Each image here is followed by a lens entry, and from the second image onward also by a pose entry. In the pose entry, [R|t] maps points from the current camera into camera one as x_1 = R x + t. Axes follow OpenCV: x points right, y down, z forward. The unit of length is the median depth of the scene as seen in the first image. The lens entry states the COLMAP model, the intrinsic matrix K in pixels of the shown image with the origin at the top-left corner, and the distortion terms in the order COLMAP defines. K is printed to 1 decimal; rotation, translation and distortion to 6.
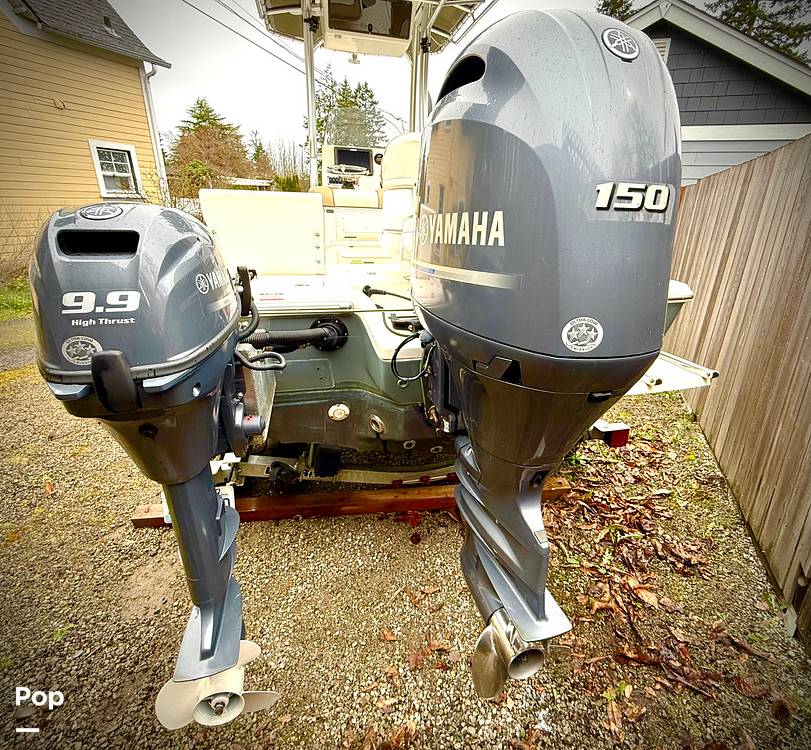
lens RADIAL K [[420.5, 0, 426.2], [0, 420.5, 373.0], [0, 0, 1]] dist [0.006821, -0.003504]
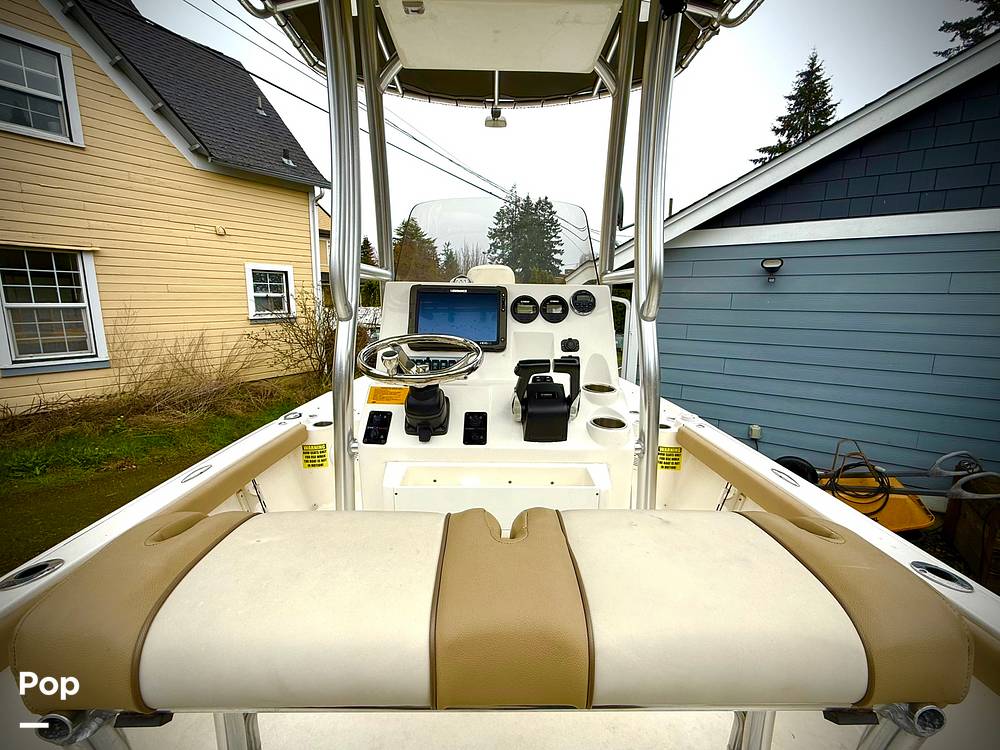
lens RADIAL K [[423.0, 0, 491.7], [0, 423.0, 374.6], [0, 0, 1]] dist [0.002512, -0.000865]
pose [[0.969505, 0.023119, -0.243980, -0.017368], [-0.072697, 0.977862, -0.196218, -0.145372], [0.234042, 0.207971, 0.949722, 0.249983]]
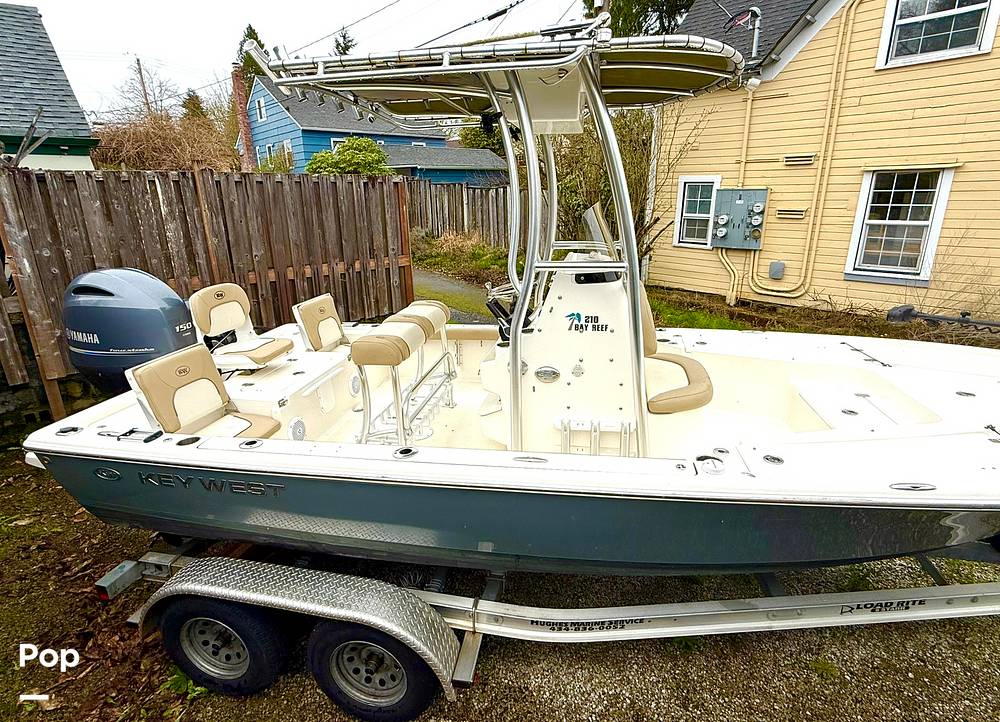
lens RADIAL K [[496.7, 0, 505.0], [0, 496.7, 351.6], [0, 0, 1]] dist [-0.002804, 0.000424]
pose [[-0.434138, 0.254190, -0.864240, 0.232455], [-0.326635, 0.849663, 0.413983, -0.272686], [0.839544, 0.462017, -0.285844, 0.469462]]
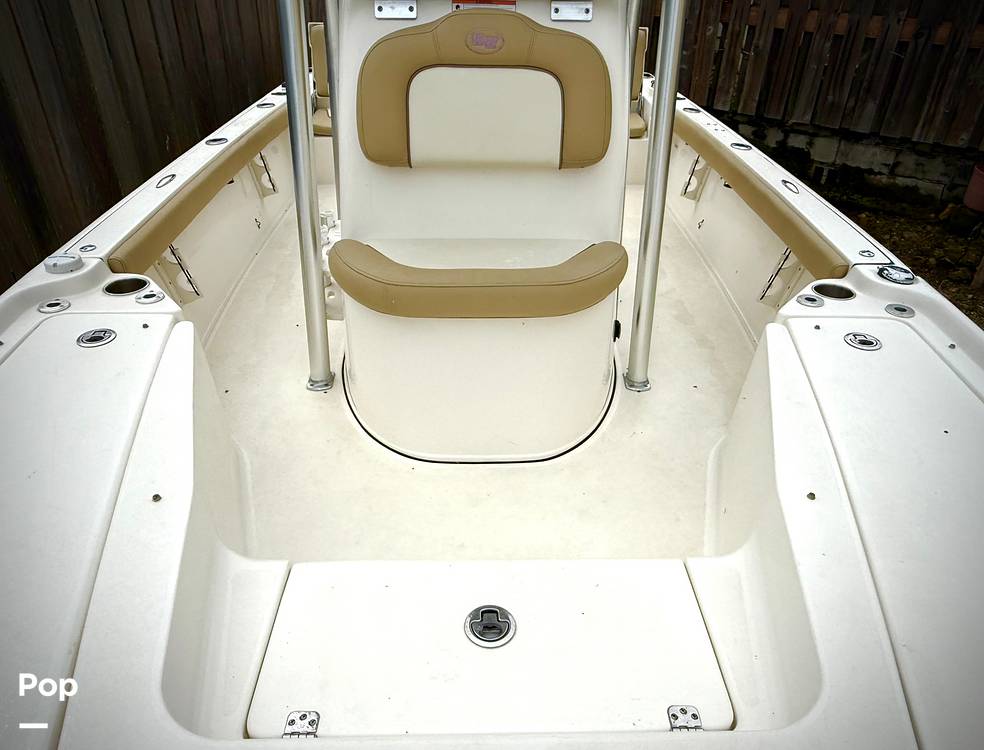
lens RADIAL K [[683.4, 0, 493.1], [0, 683.4, 378.0], [0, 0, 1]] dist [0.000307, -0.002118]
pose [[-0.971237, -0.170178, 0.166549, -0.110582], [0.040278, 0.571954, 0.819297, -0.298893], [-0.234684, 0.802439, -0.548648, 0.597384]]
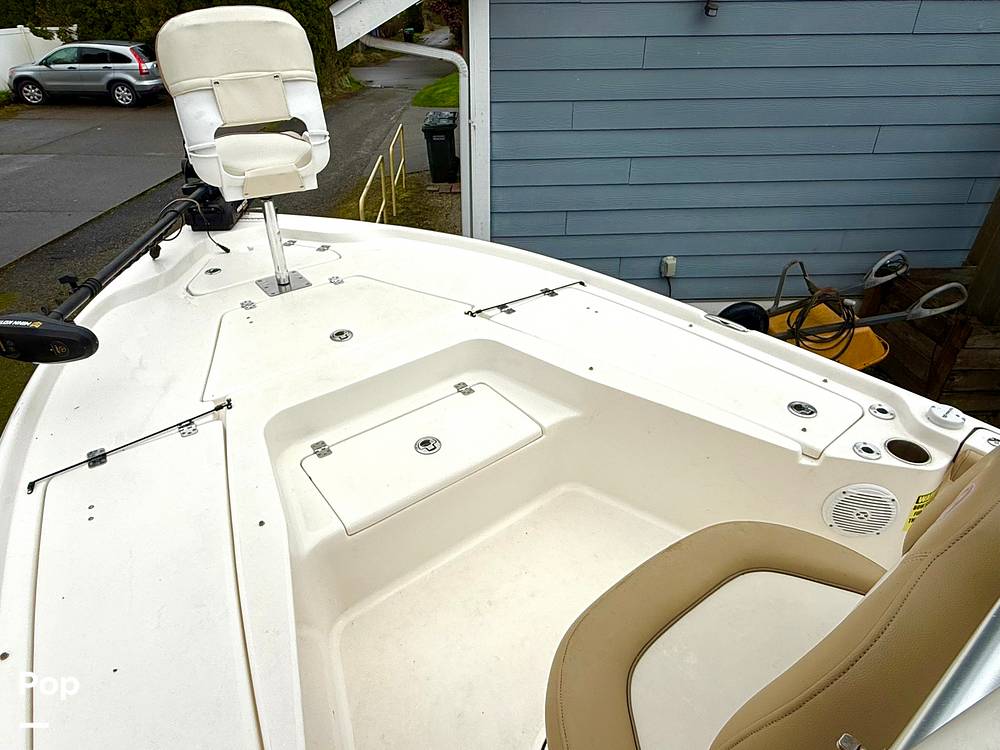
lens RADIAL K [[617.0, 0, 494.0], [0, 617.0, 371.8], [0, 0, 1]] dist [0.000598, -0.002522]
pose [[0.921083, -0.240506, 0.306206, -0.131599], [0.178888, 0.959902, 0.215840, -0.247303], [-0.345839, -0.144030, 0.927174, 0.391202]]
